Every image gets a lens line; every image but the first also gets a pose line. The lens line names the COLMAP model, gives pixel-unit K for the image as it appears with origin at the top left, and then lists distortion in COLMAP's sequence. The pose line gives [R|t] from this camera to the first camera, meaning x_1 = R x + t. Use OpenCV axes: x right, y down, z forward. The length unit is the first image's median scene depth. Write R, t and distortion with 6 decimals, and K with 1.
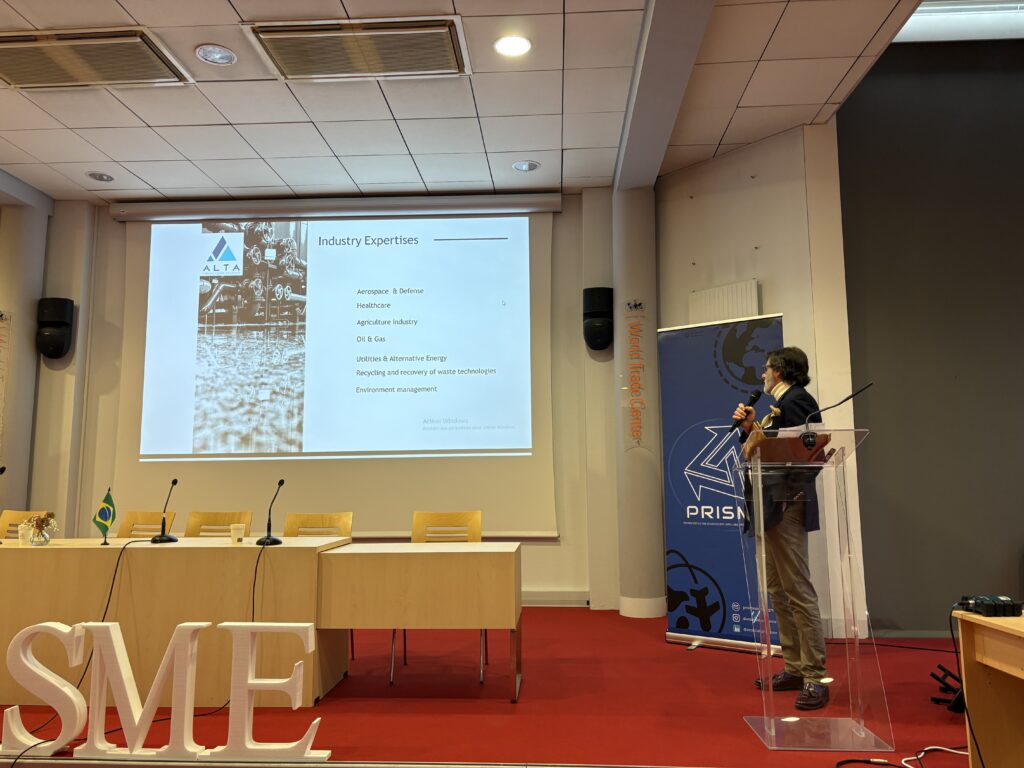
lens RADIAL K [[774.6, 0, 504.7], [0, 774.6, 390.0], [0, 0, 1]] dist [0.045567, -0.055634]
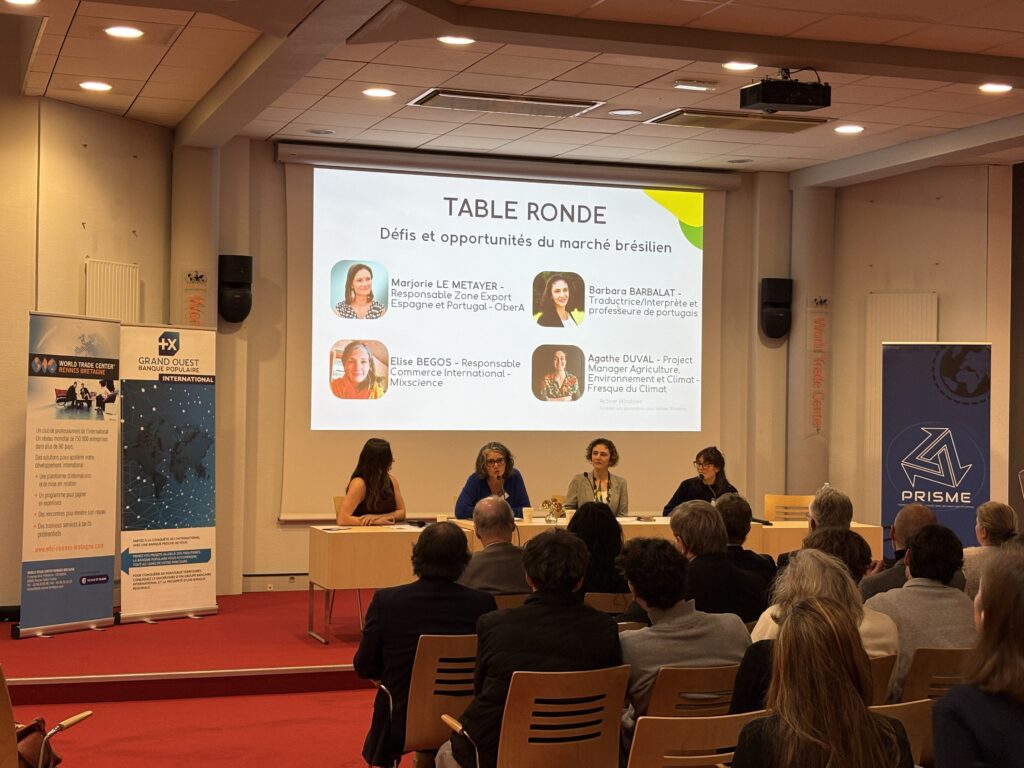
lens RADIAL K [[1694.2, 0, 513.7], [0, 1694.2, 384.5], [0, 0, 1]] dist [0.108821, 0.000000]
pose [[0.924366, 0.024748, 0.380703, -1.195457], [-0.064231, 0.993745, 0.091358, -0.197216], [-0.376061, -0.108901, 0.920173, -1.078647]]
